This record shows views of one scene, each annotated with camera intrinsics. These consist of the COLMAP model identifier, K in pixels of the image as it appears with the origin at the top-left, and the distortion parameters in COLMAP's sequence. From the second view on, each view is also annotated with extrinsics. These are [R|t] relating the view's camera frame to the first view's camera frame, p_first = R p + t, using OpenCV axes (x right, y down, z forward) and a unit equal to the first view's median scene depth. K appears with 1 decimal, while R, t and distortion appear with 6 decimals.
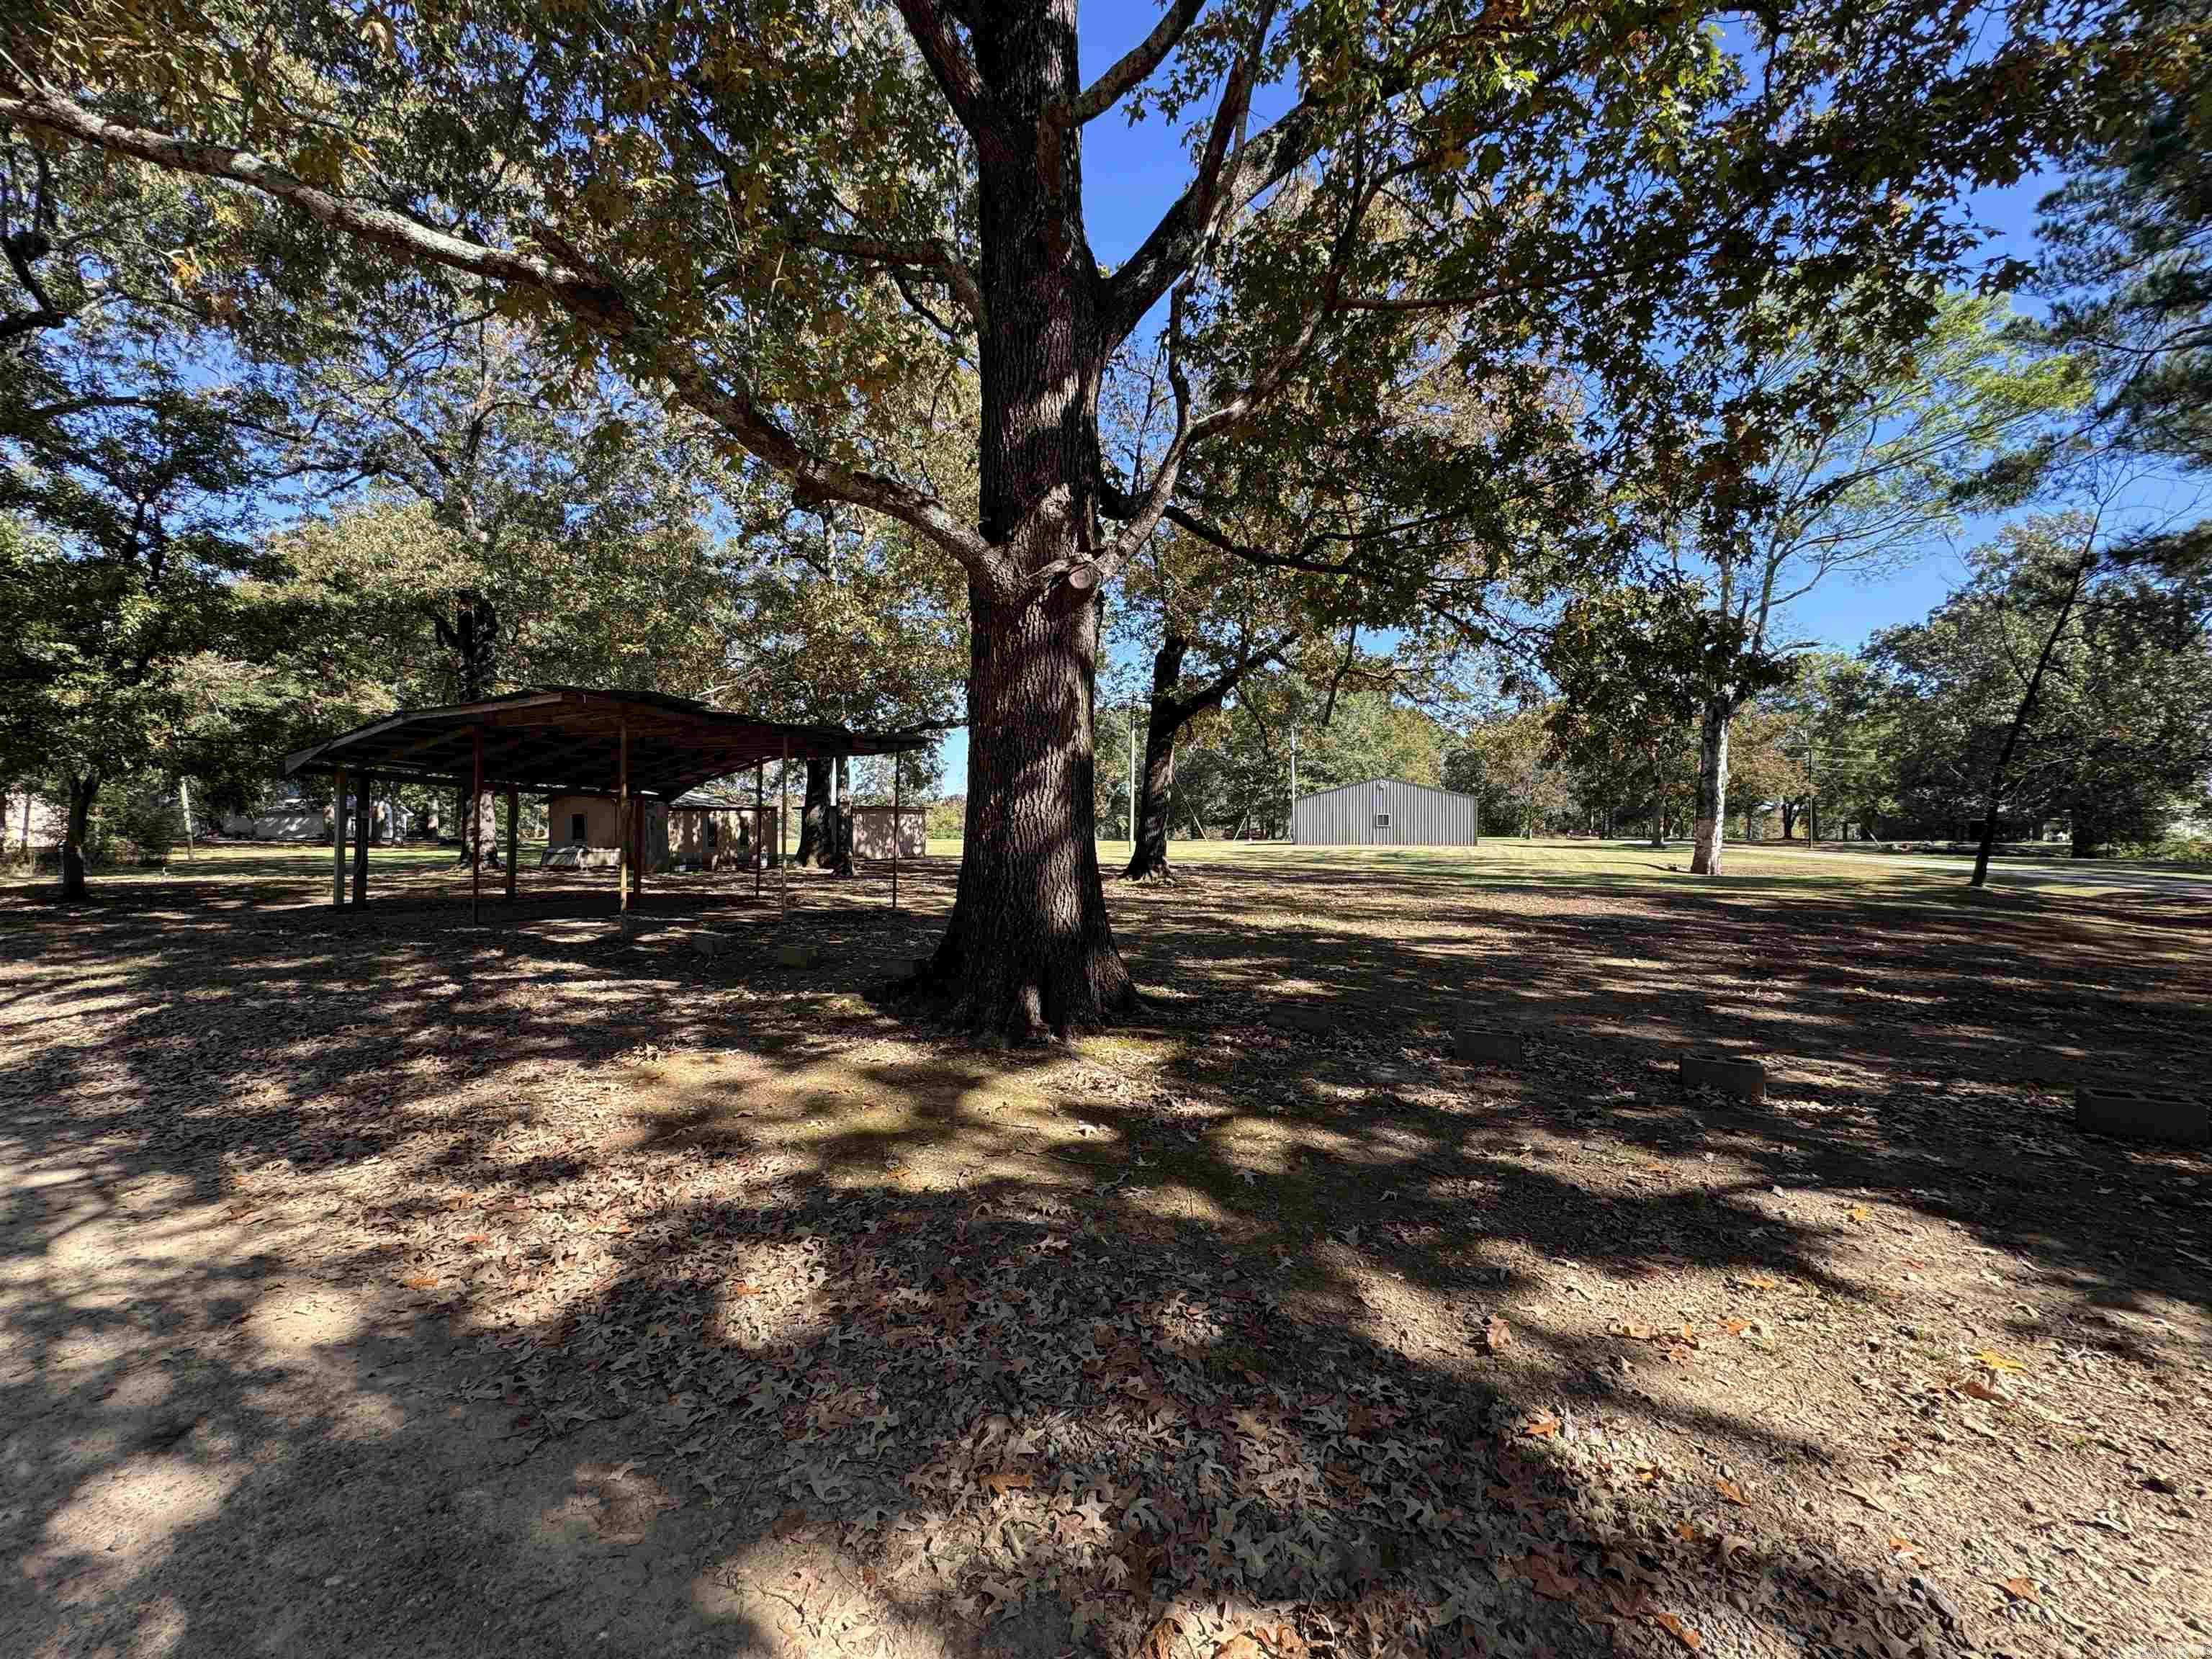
lens RADIAL K [[880.3, 0, 1103.2], [0, 880.3, 820.8], [0, 0, 1]] dist [-0.002112, 0.000322]
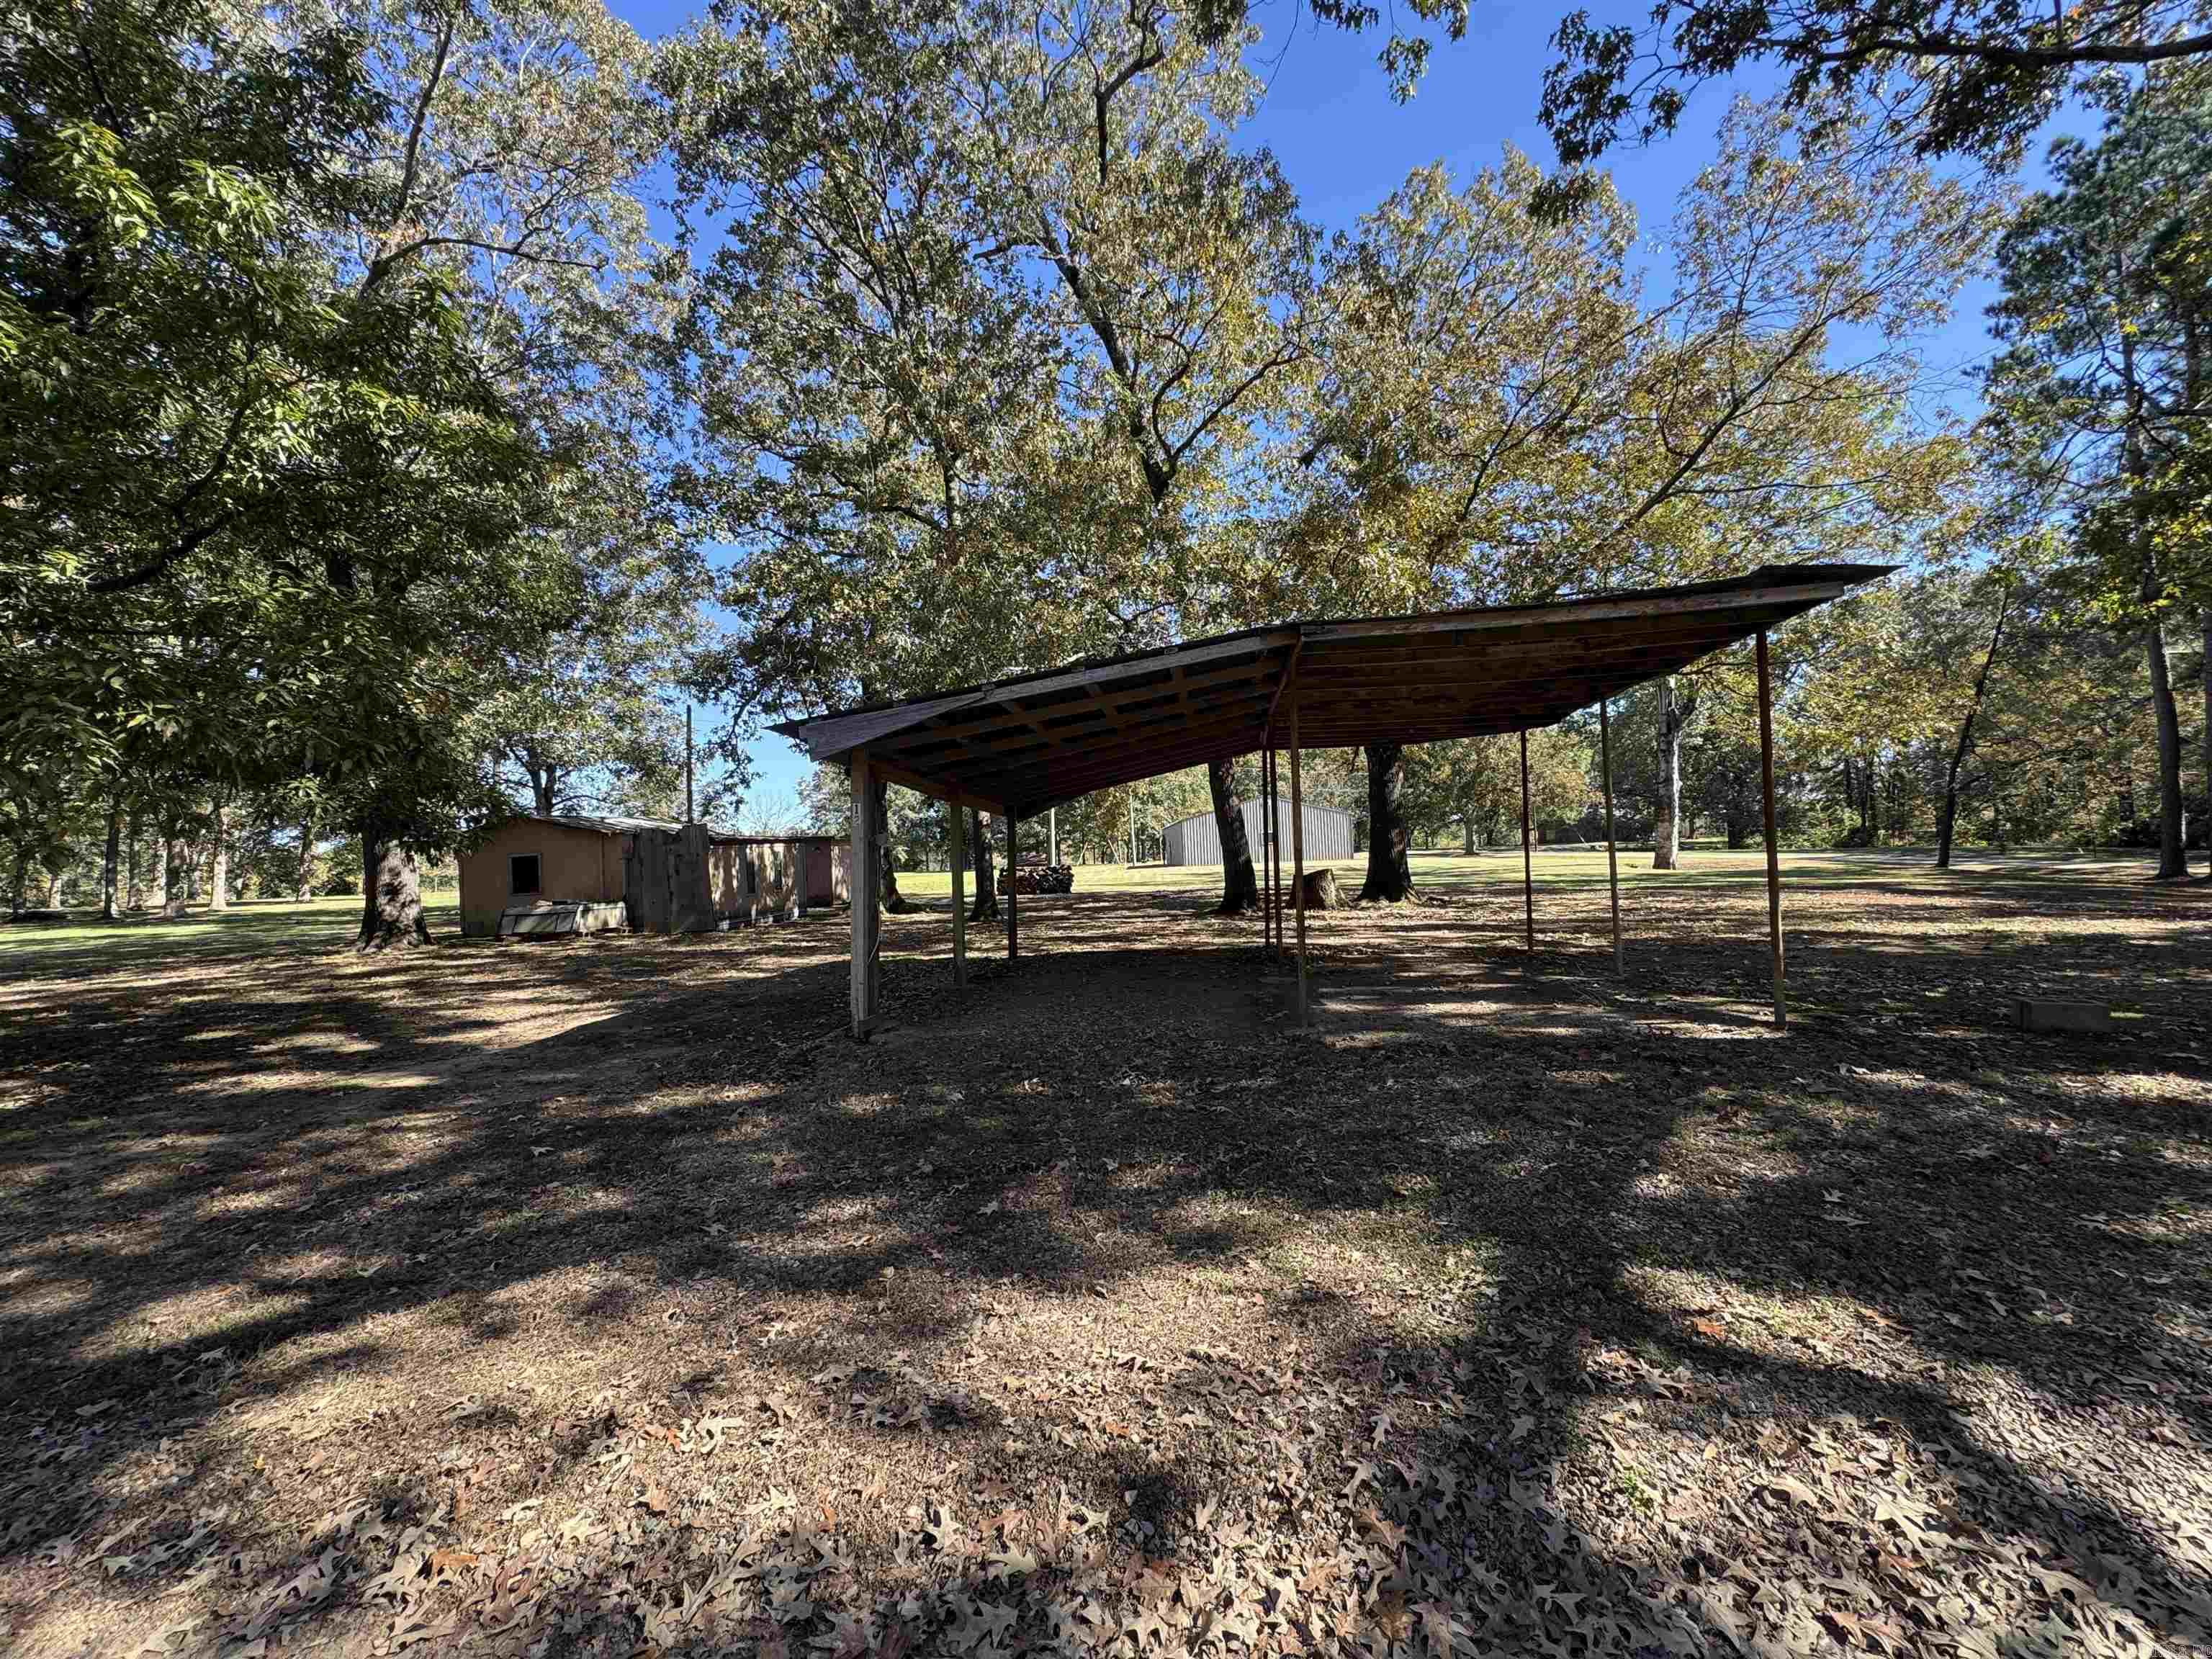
lens RADIAL K [[880.3, 0, 1106.7], [0, 880.3, 826.9], [0, 0, 1]] dist [-0.002112, 0.000322]
pose [[0.945575, -0.029495, 0.324064, -1.062936], [0.037890, 0.999089, -0.019623, -0.000926], [-0.323190, 0.030834, 0.945832, 0.537712]]
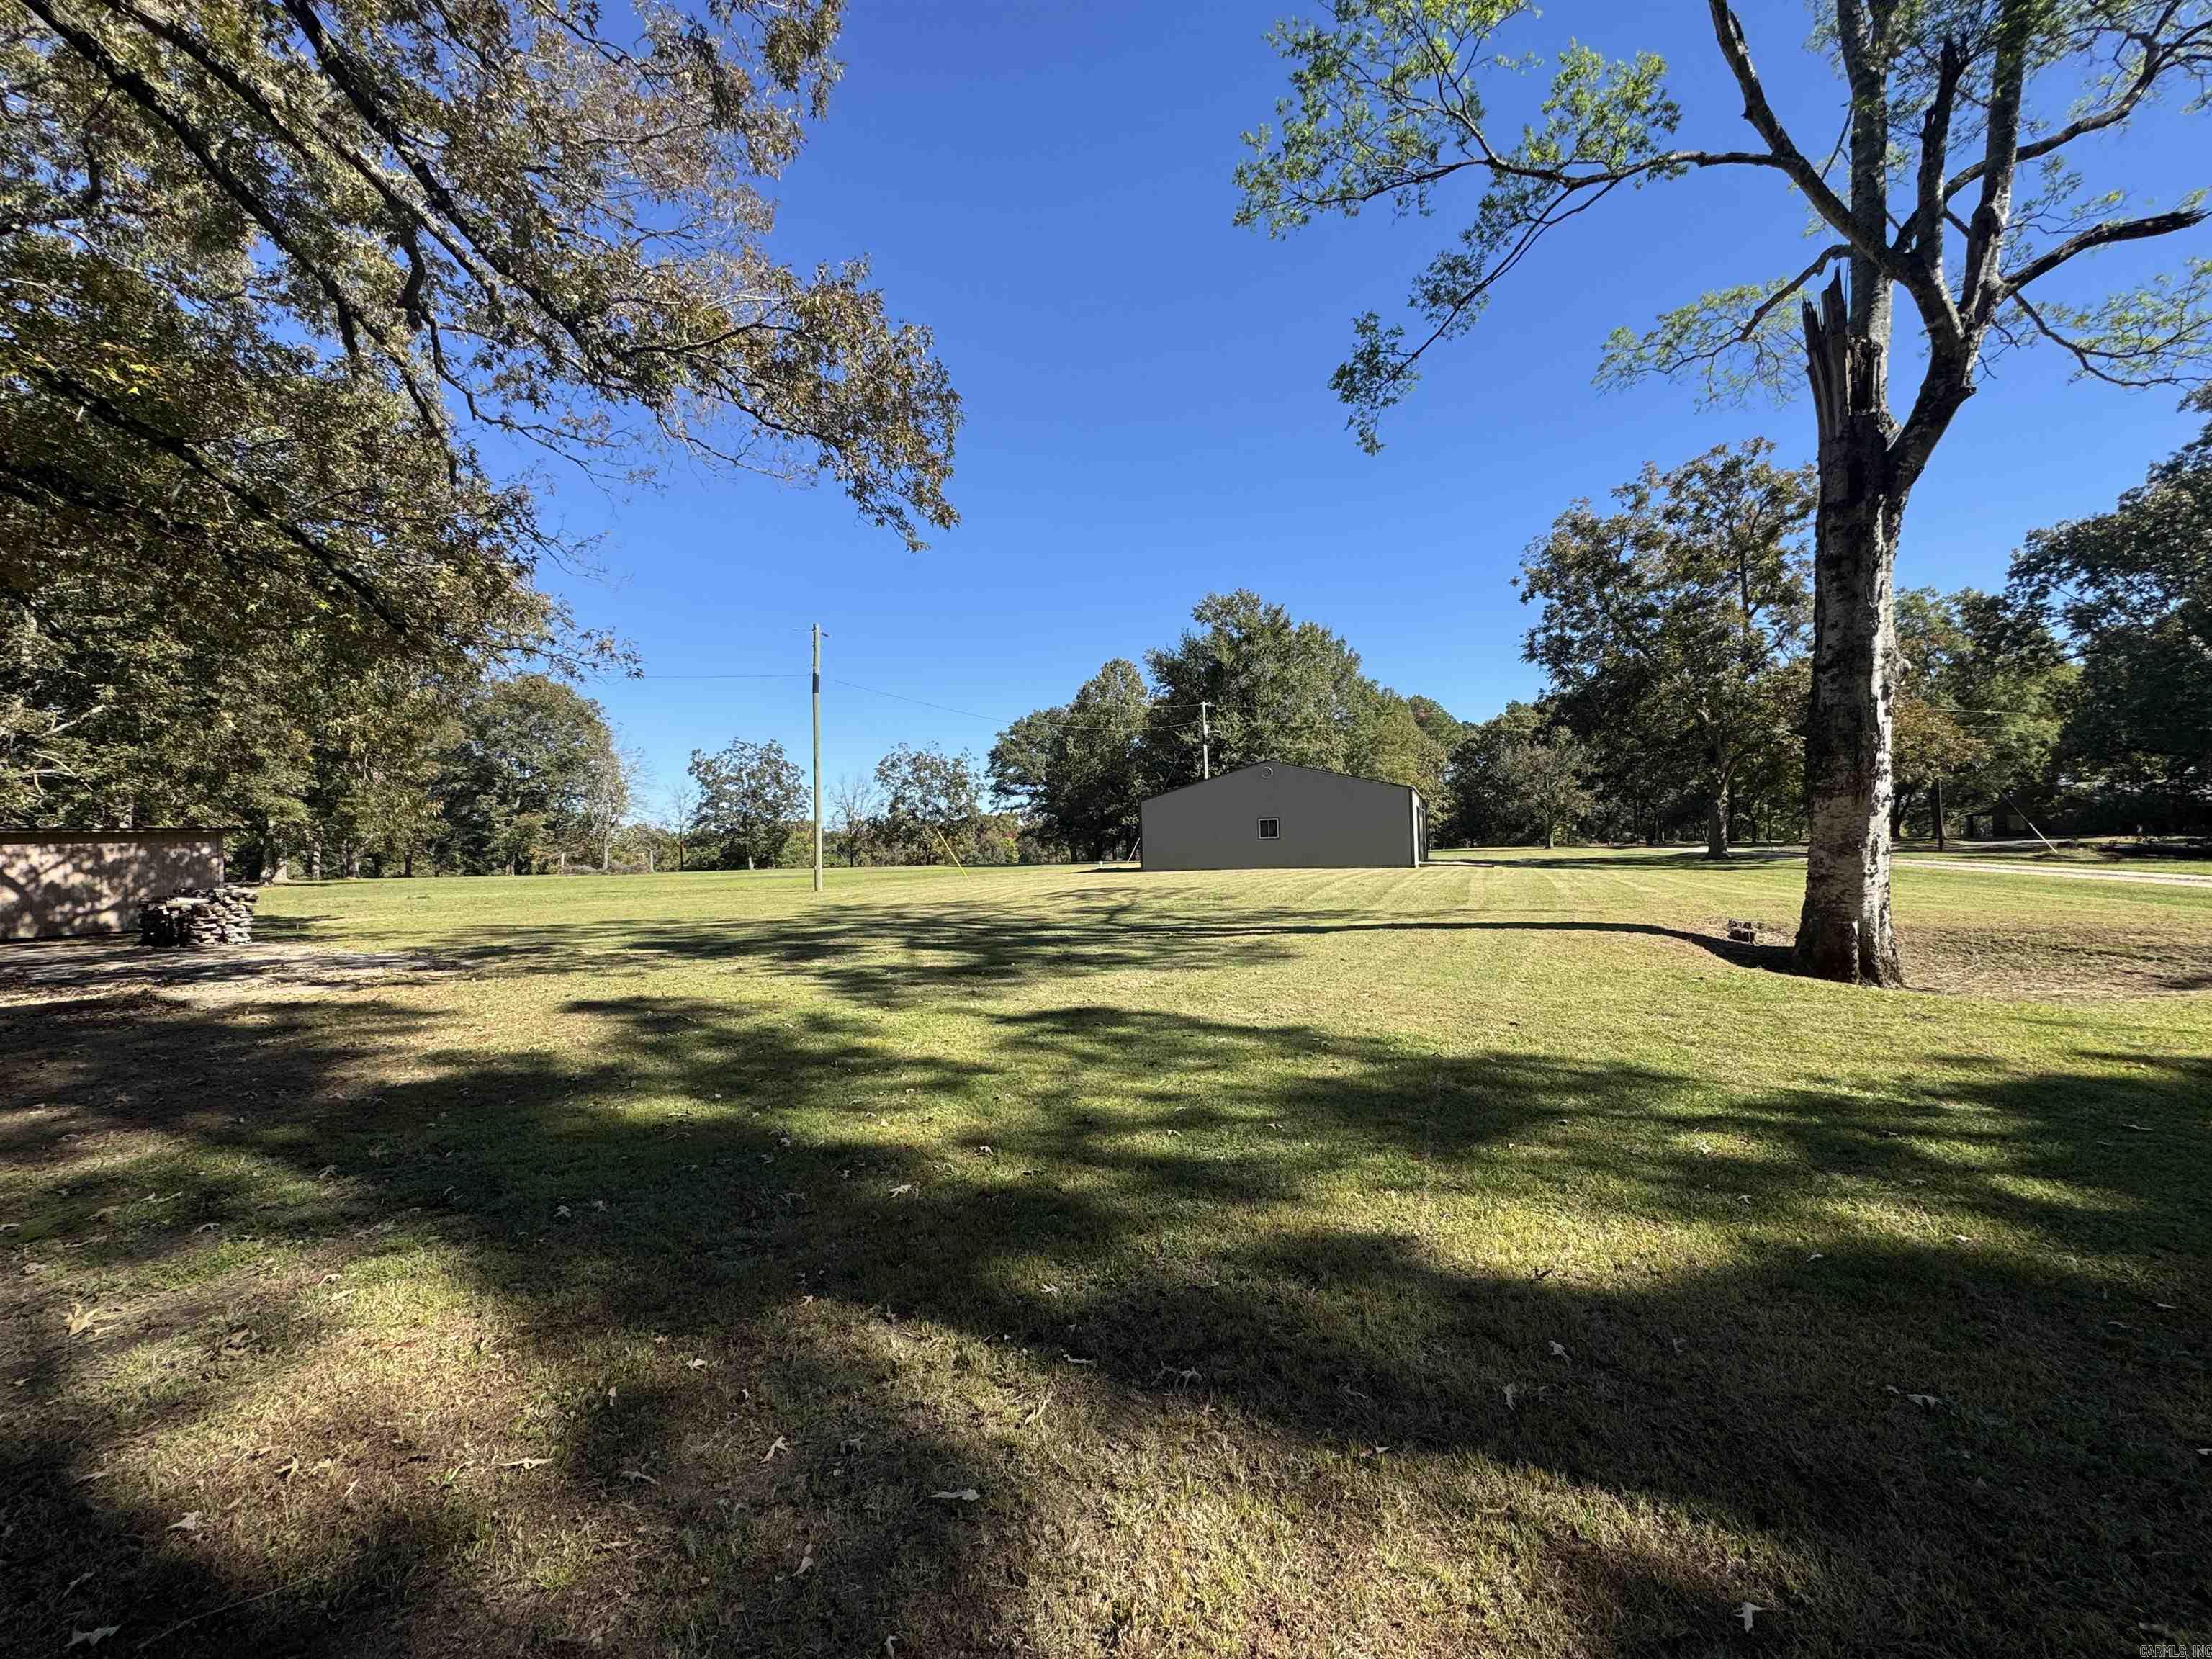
lens RADIAL K [[880.3, 0, 1121.9], [0, 880.3, 829.3], [0, 0, 1]] dist [-0.002112, 0.000322]
pose [[0.998853, -0.027582, -0.039132, 1.293664], [0.027139, 0.999562, -0.011810, 0.026356], [0.039440, 0.010734, 0.999164, 1.996566]]
